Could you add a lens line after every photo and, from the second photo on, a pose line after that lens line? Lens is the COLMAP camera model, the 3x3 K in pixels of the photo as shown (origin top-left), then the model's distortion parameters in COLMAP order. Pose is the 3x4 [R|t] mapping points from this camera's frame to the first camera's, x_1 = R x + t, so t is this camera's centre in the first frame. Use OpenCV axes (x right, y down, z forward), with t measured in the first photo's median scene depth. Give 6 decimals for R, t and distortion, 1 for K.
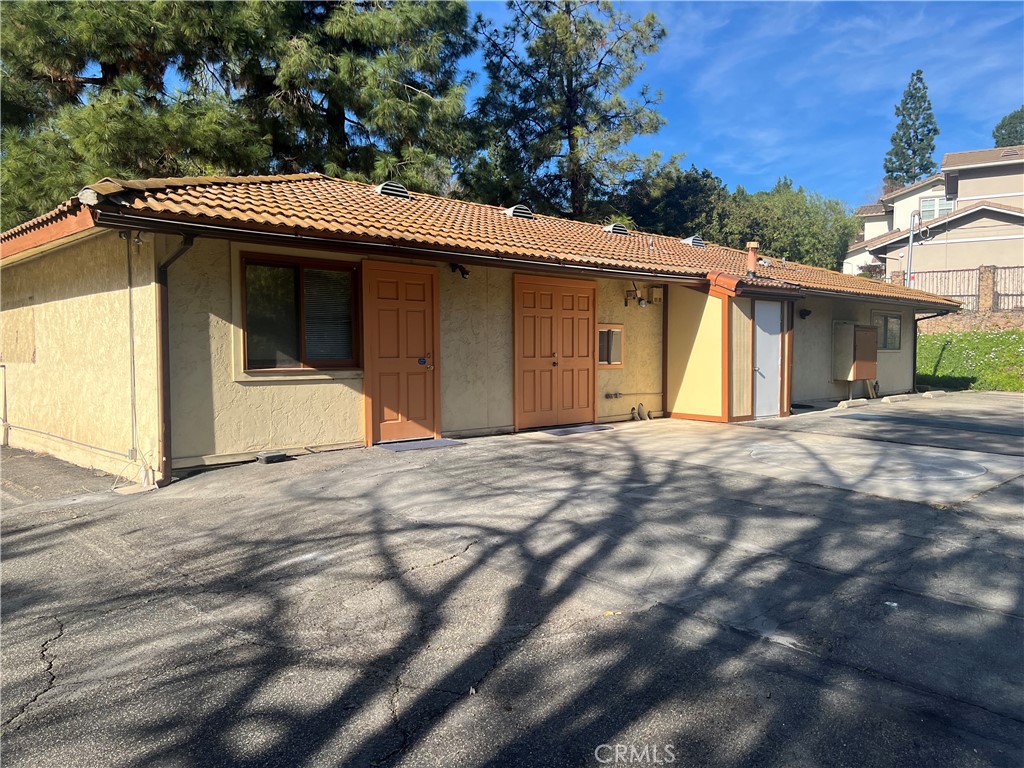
lens RADIAL K [[767.6, 0, 510.5], [0, 767.6, 387.9], [0, 0, 1]] dist [0.064046, -0.072276]
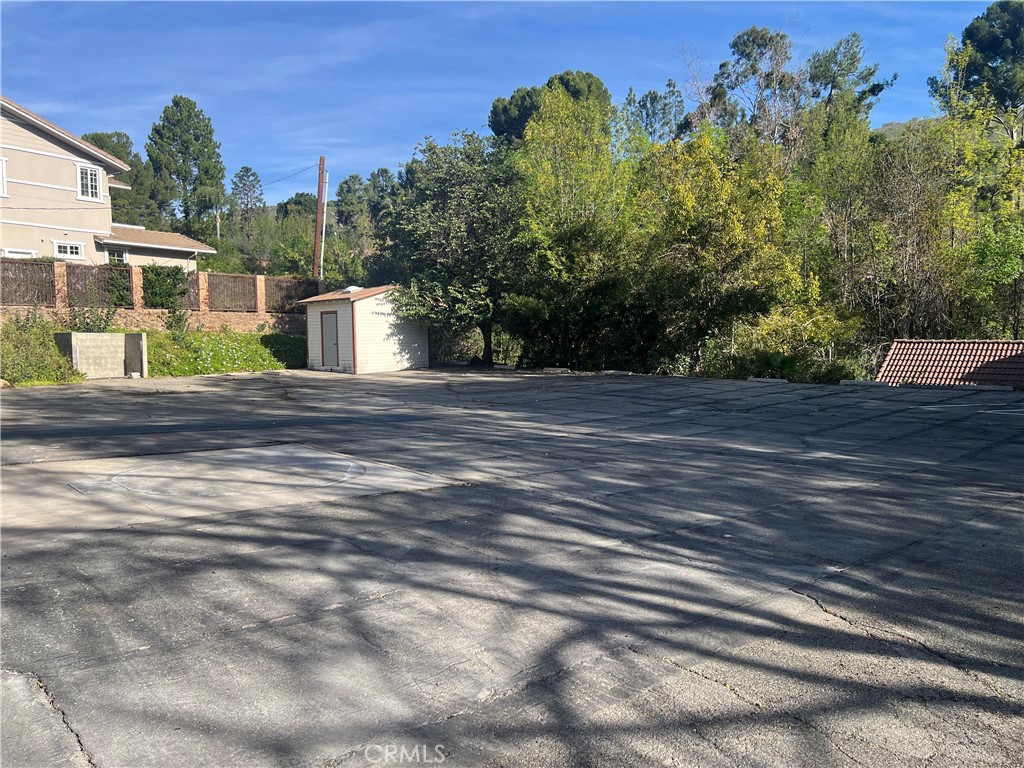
lens RADIAL K [[767.6, 0, 507.3], [0, 767.6, 394.7], [0, 0, 1]] dist [0.064046, -0.072276]
pose [[0.044680, -0.072030, 0.996401, -0.424892], [0.054219, 0.996102, 0.069577, -0.043264], [-0.997529, 0.050915, 0.048412, 0.644594]]
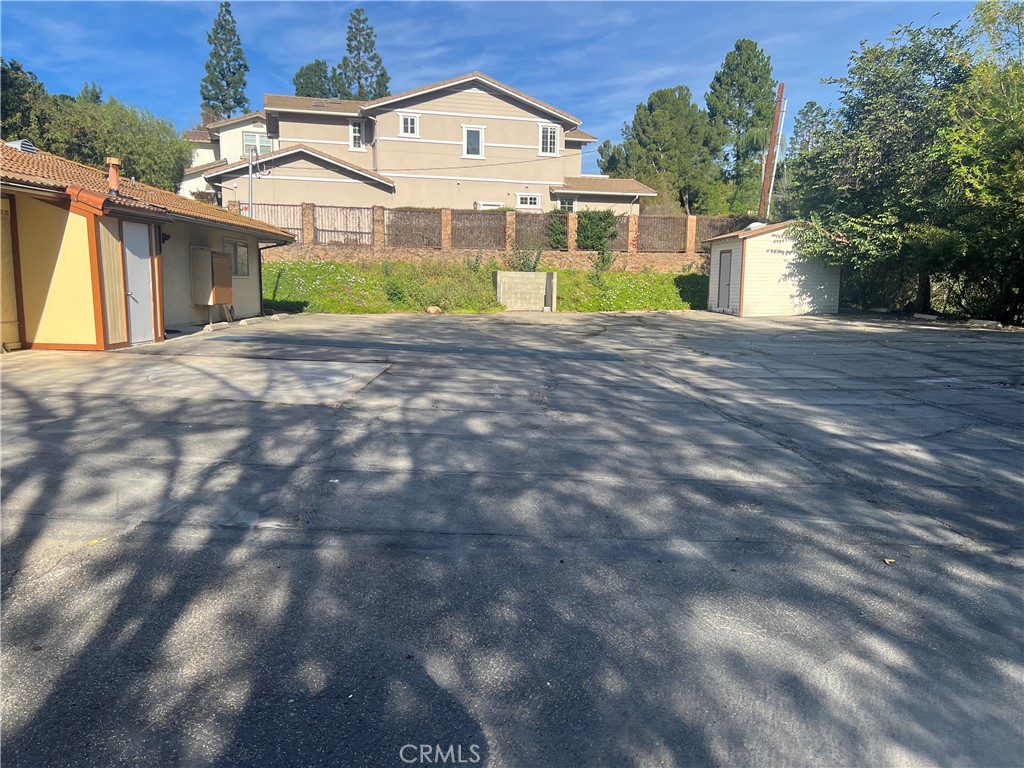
lens RADIAL K [[767.6, 0, 505.1], [0, 767.6, 388.5], [0, 0, 1]] dist [0.064046, -0.072276]
pose [[0.688783, -0.090981, 0.719236, -0.095457], [0.021750, 0.994241, 0.104939, 0.002746], [-0.724641, -0.056637, 0.686795, -0.020356]]
